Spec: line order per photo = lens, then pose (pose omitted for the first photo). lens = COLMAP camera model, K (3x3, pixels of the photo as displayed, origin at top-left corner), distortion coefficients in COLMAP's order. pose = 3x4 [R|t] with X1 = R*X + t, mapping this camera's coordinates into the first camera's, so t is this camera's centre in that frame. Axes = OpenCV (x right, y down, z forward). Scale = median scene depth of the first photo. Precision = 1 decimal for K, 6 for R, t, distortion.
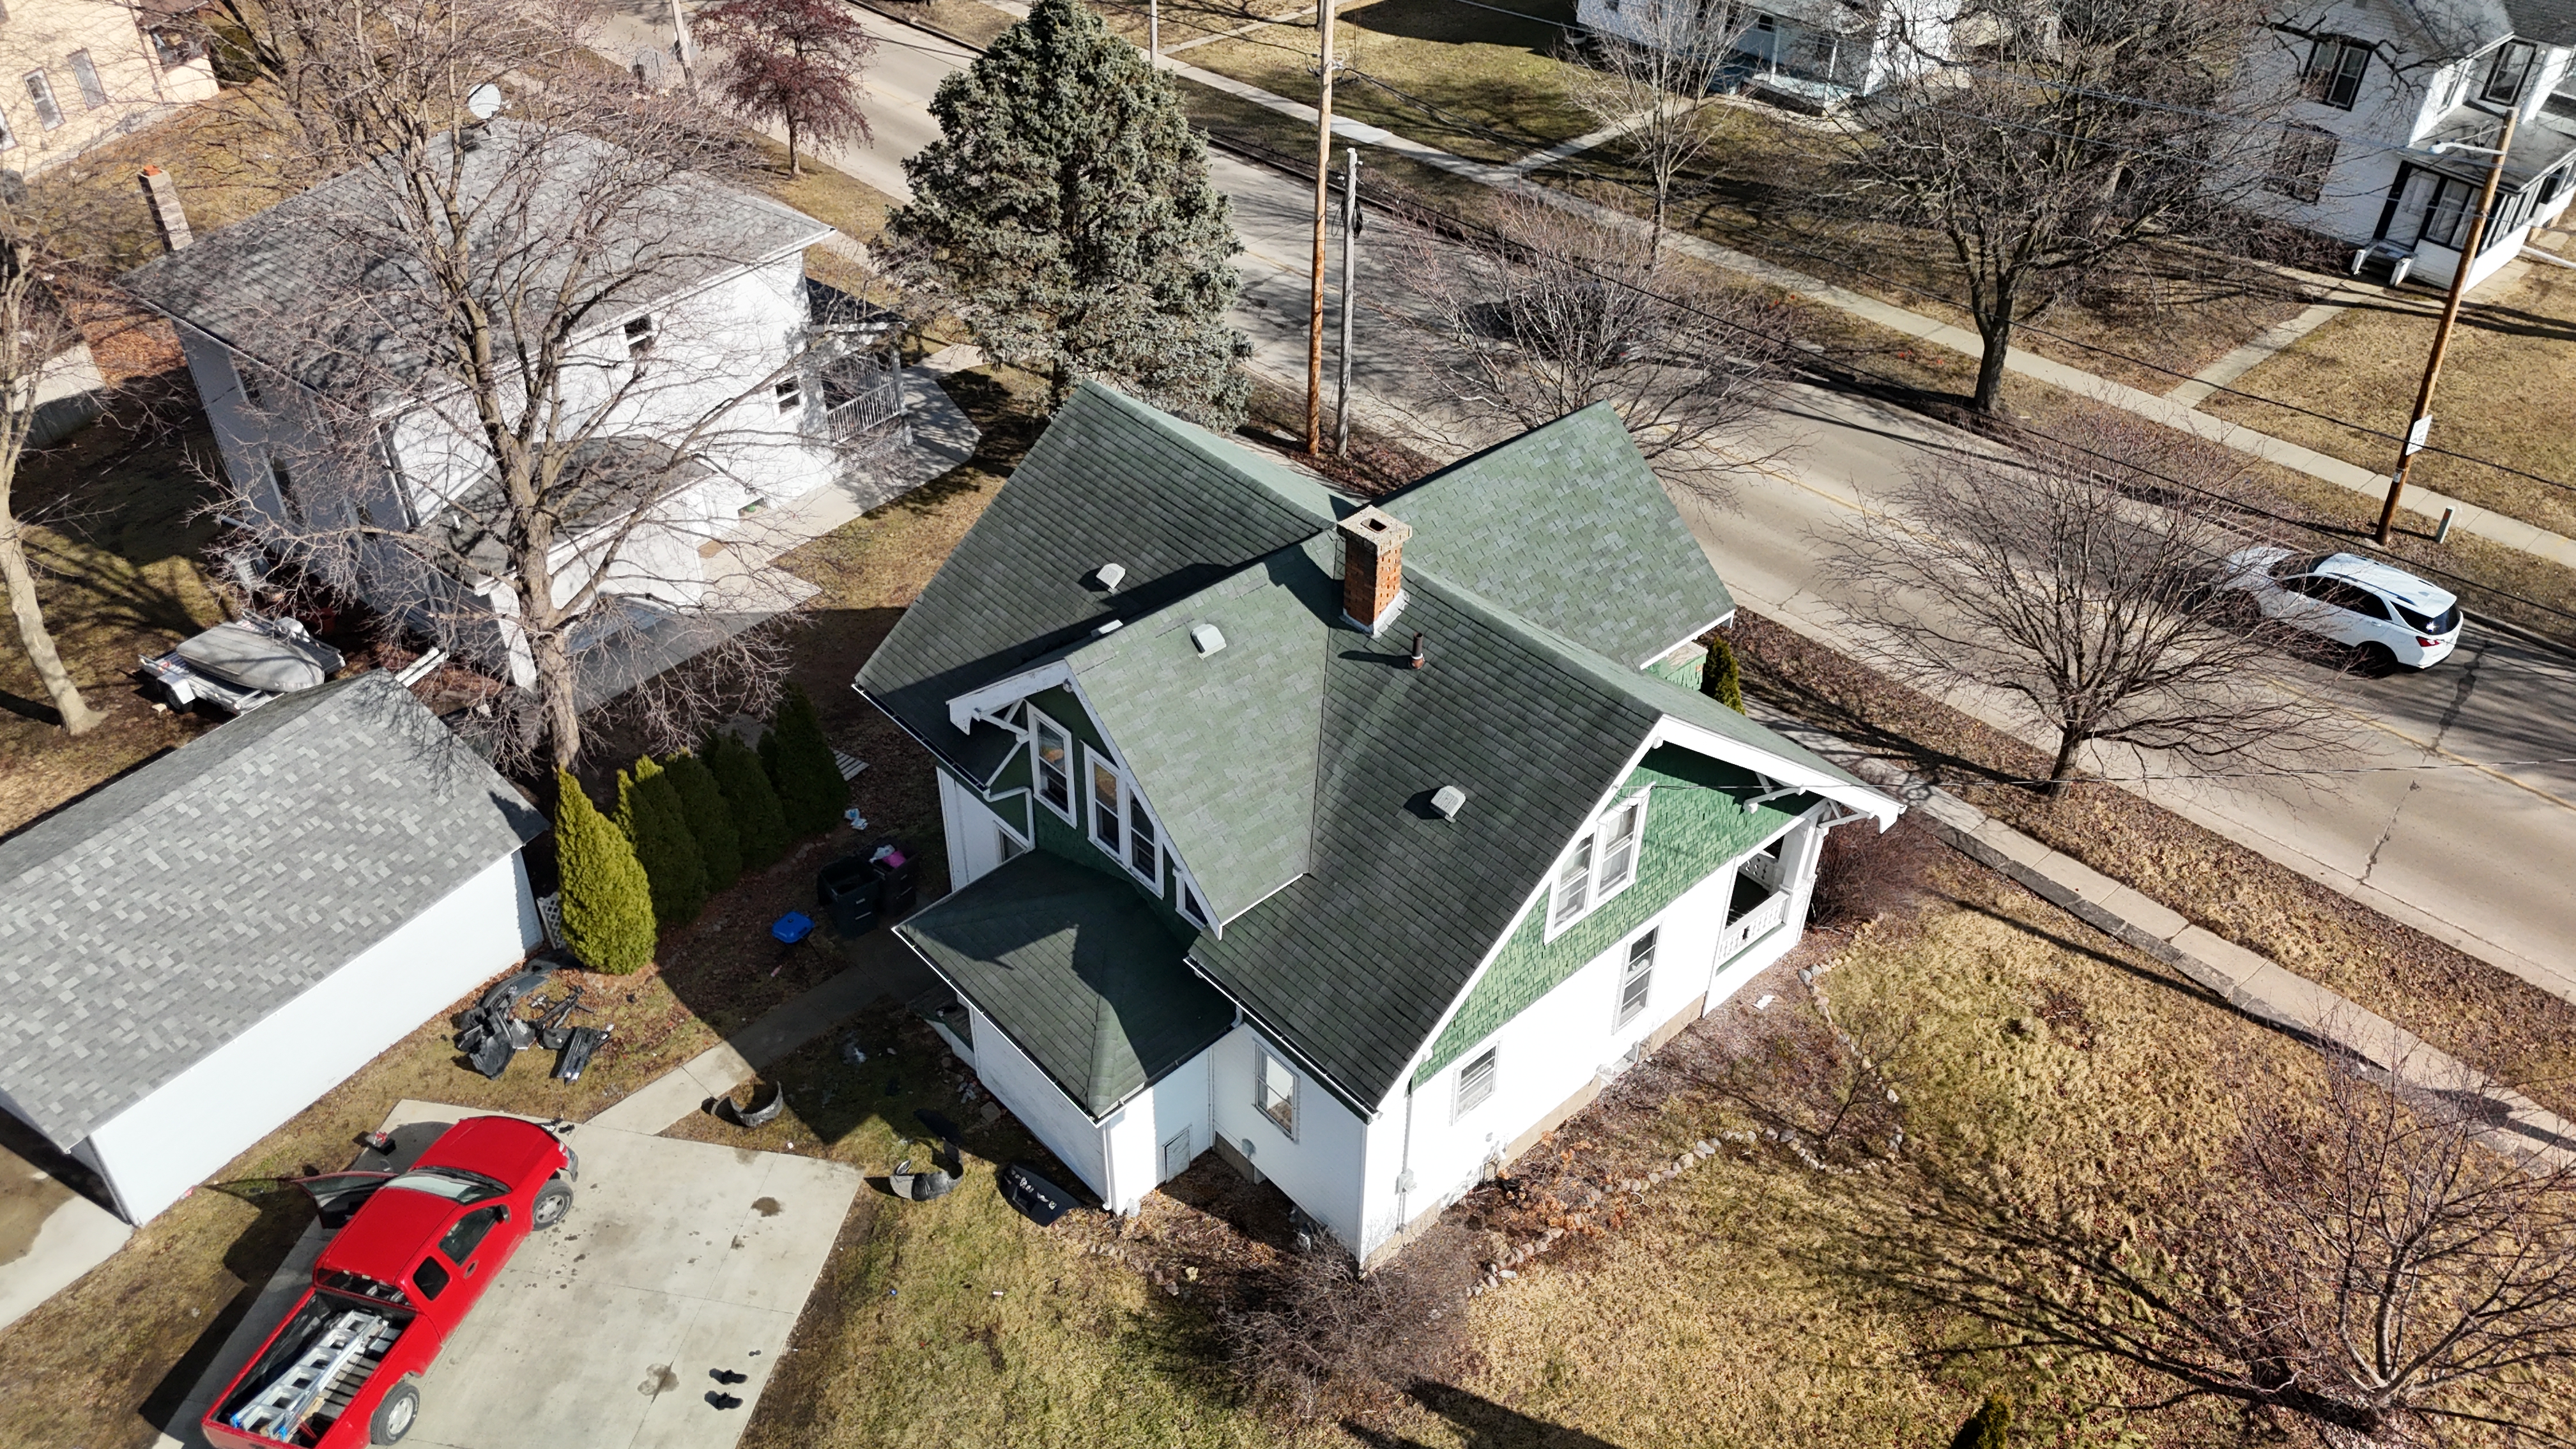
lens RADIAL K [[1850.3, 0, 1289.9], [0, 1850.3, 728.1], [0, 0, 1]] dist [0.011781, 0.002965]
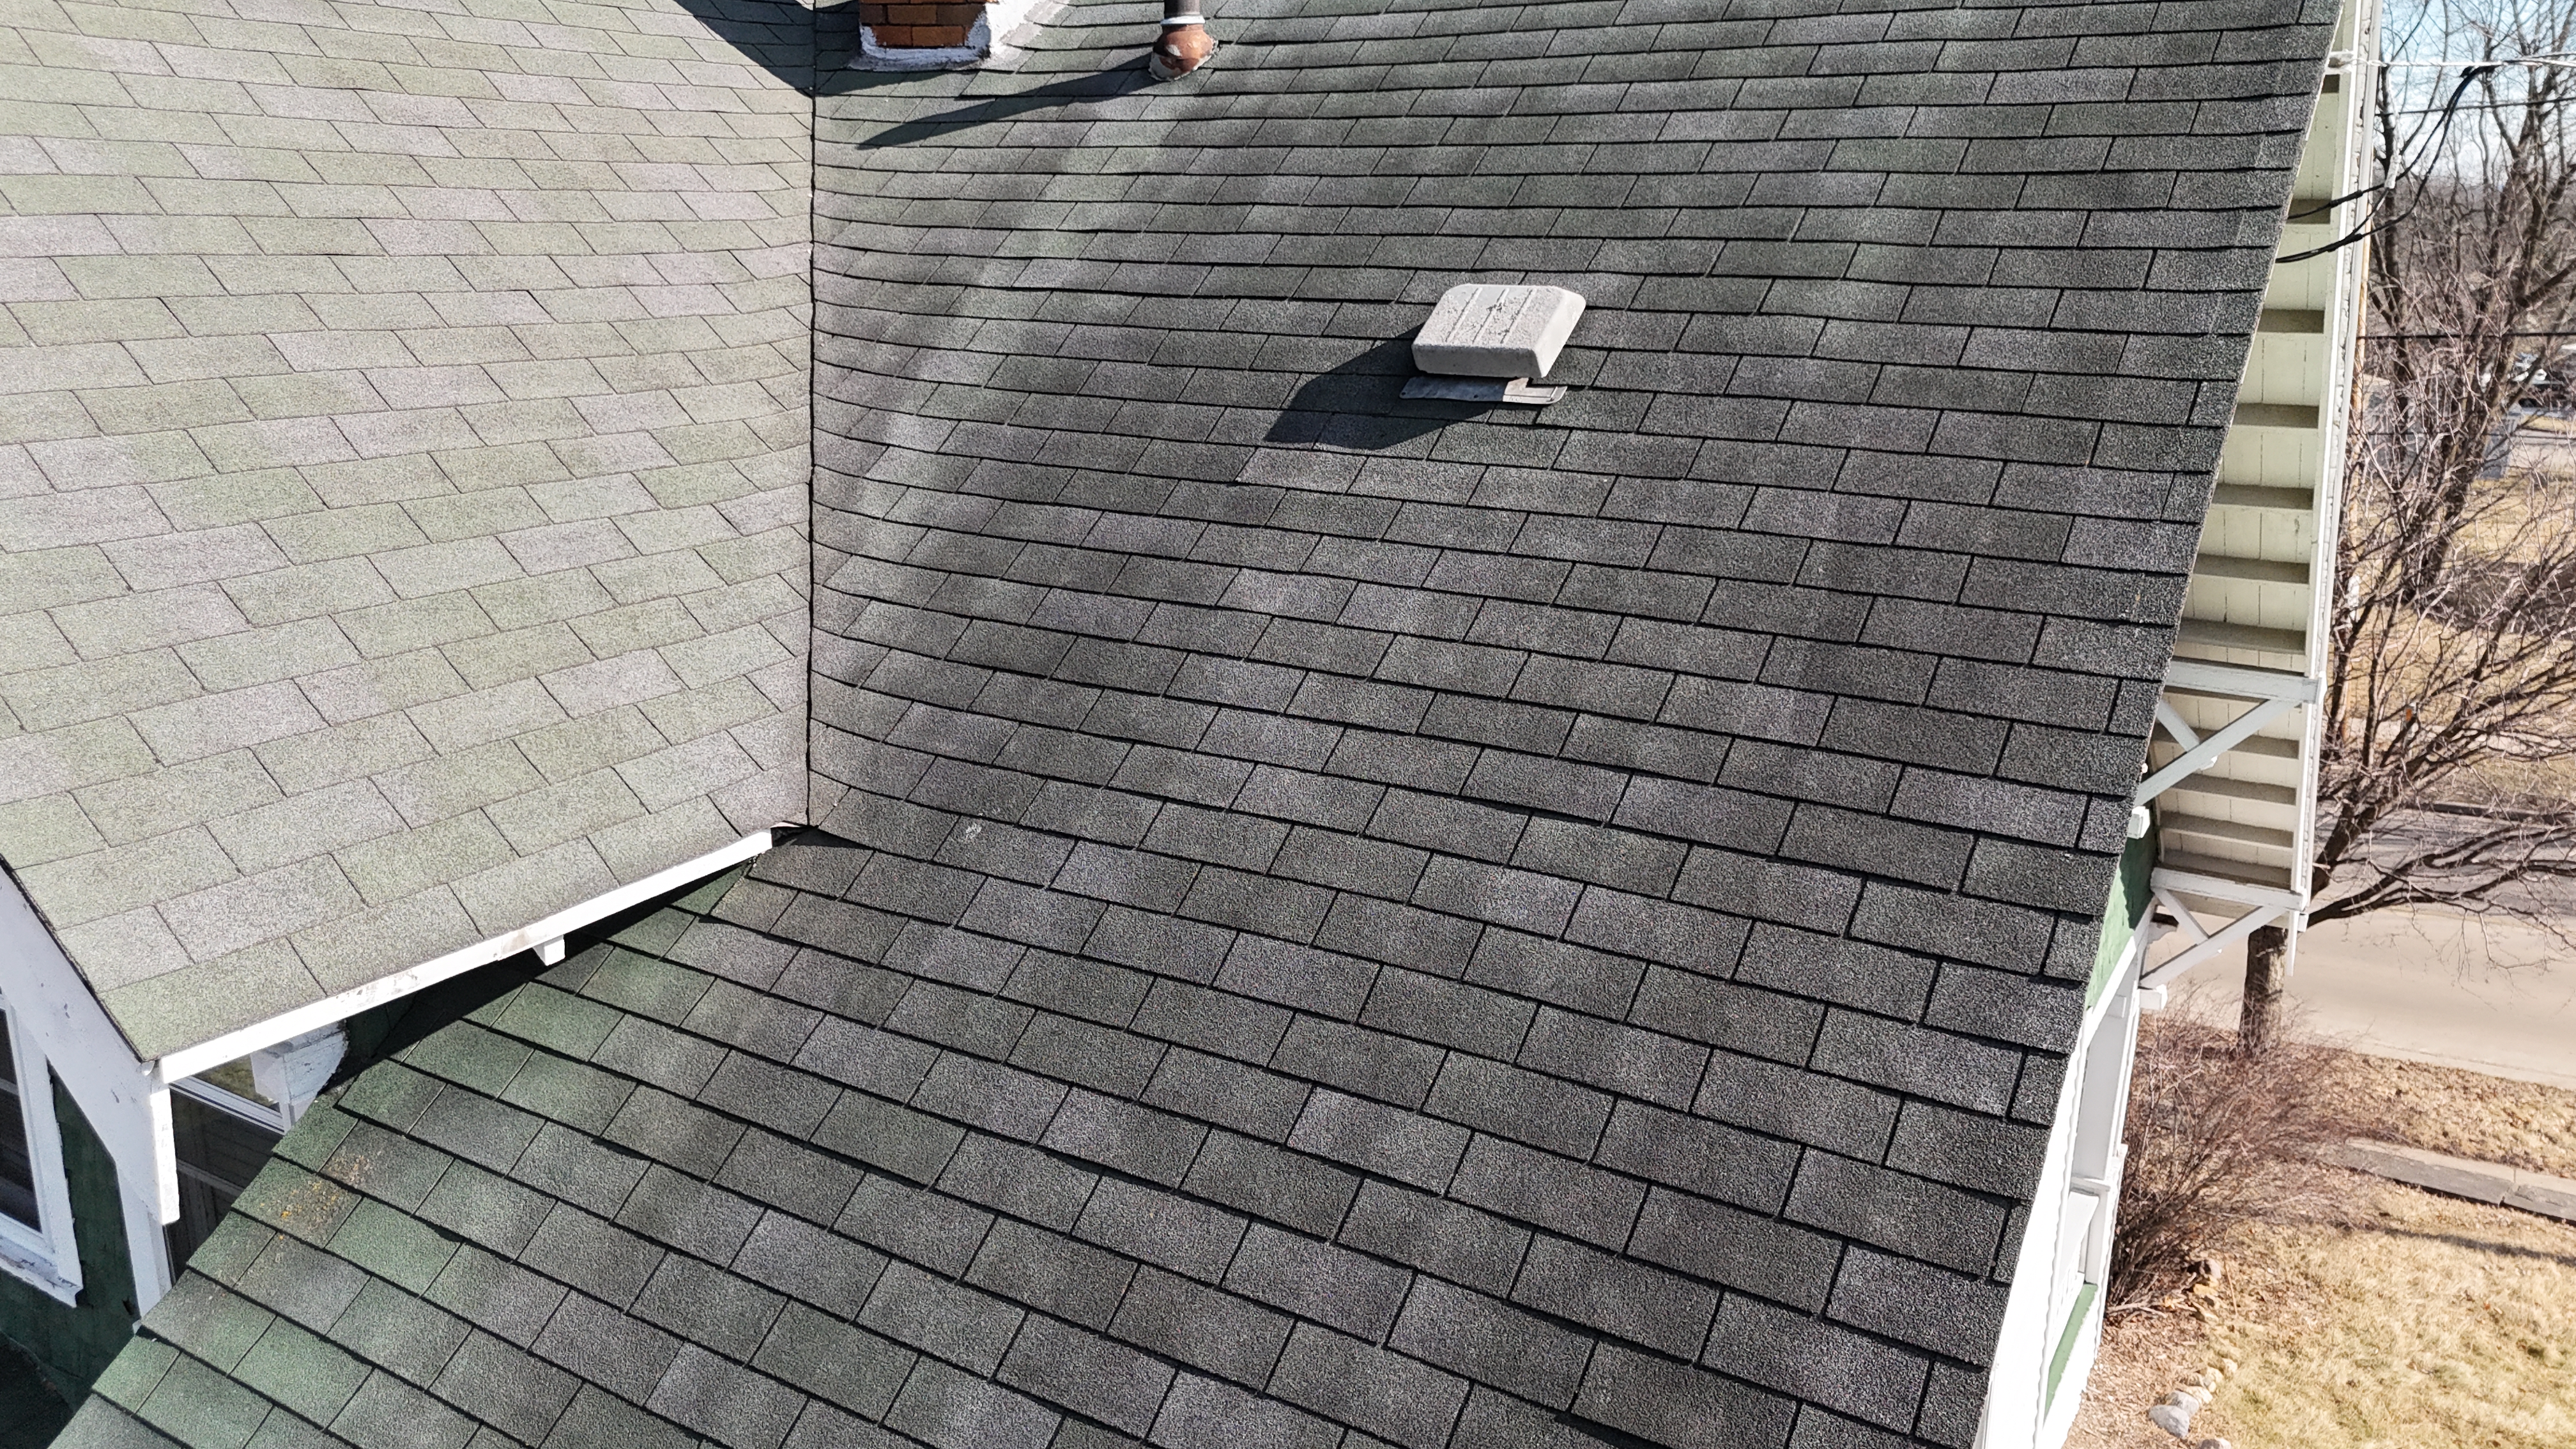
lens RADIAL K [[1850.3, 0, 1287.6], [0, 1850.3, 722.3], [0, 0, 1]] dist [0.011781, 0.002965]
pose [[0.959329, -0.089521, 0.267719, 0.007075], [0.175945, 0.931255, -0.319073, 0.122296], [-0.220751, 0.353199, 0.909131, 0.752897]]
